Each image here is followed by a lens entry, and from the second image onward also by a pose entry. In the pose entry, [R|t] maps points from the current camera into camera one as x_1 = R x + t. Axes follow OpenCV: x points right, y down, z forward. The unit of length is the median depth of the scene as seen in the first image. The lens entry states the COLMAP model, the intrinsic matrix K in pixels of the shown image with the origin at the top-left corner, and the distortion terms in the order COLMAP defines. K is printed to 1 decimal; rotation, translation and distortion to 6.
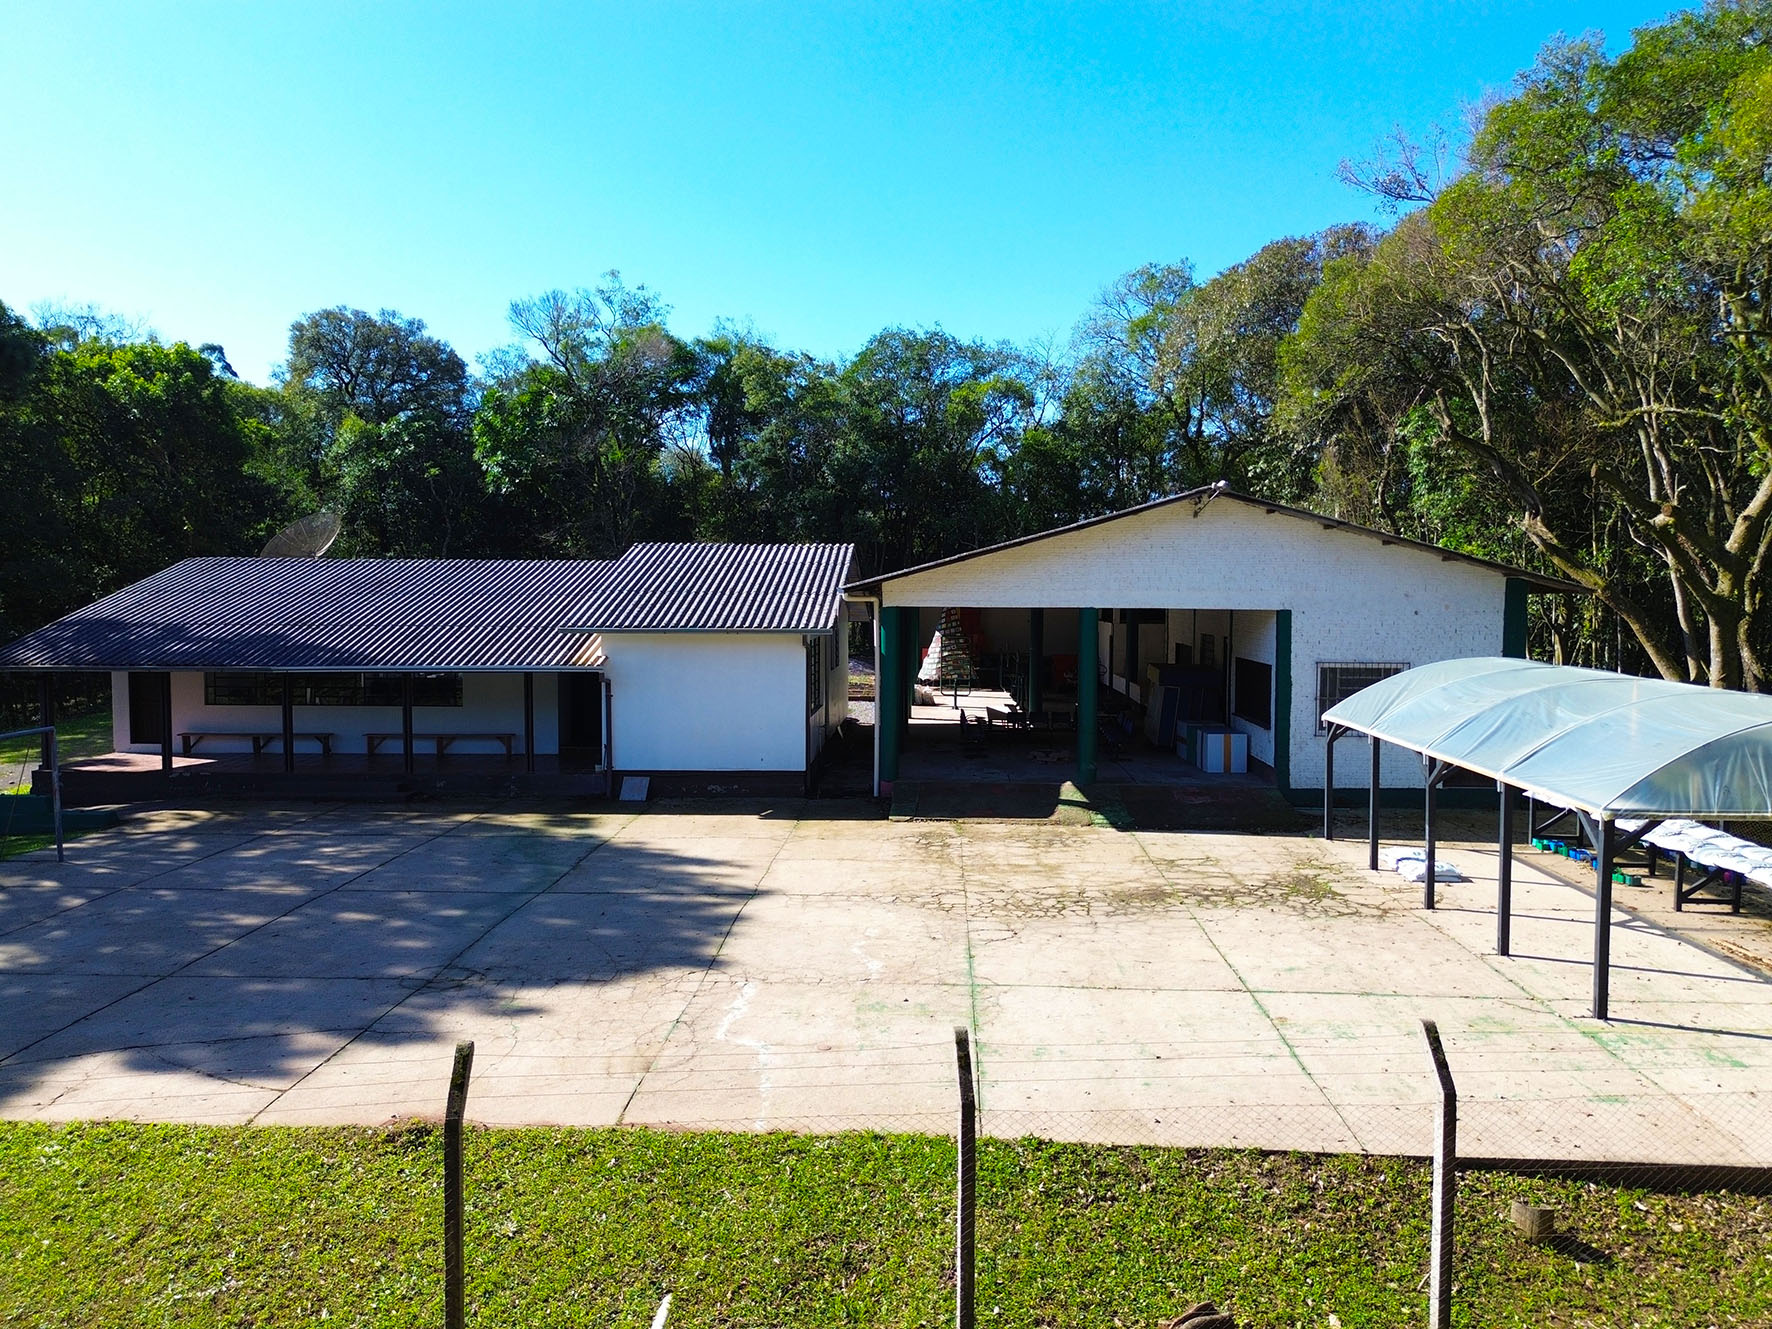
lens RADIAL K [[1228.0, 0, 890.6], [0, 1228.0, 662.2], [0, 0, 1]] dist [0.033190, -0.007960]
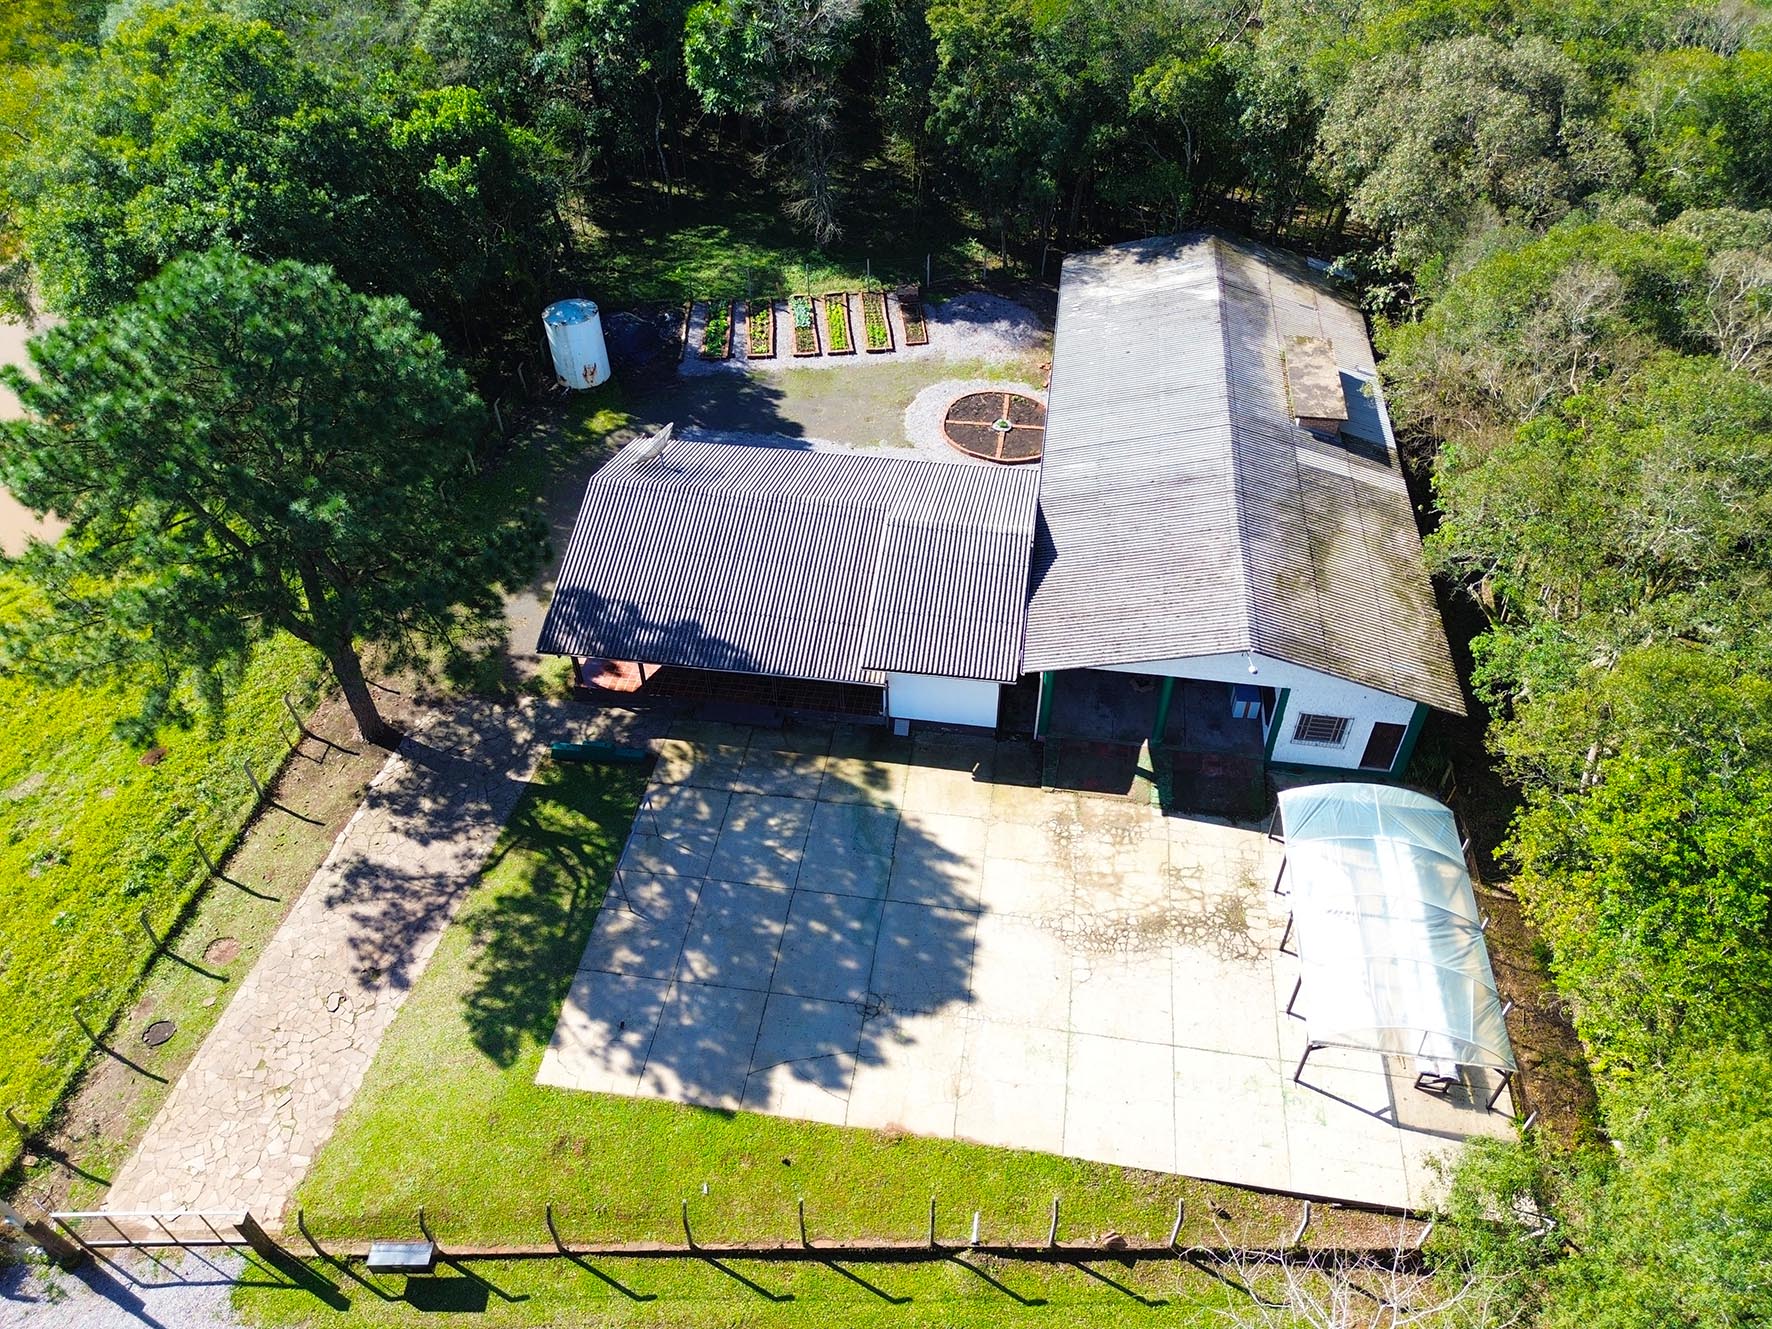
lens RADIAL K [[1228.0, 0, 885.2], [0, 1228.0, 624.2], [0, 0, 1]] dist [0.033190, -0.007960]
pose [[0.993549, 0.055714, -0.098776, -0.116516], [0.022622, 0.756123, 0.654038, -2.181370], [0.111126, -0.652053, 0.749985, -0.482805]]
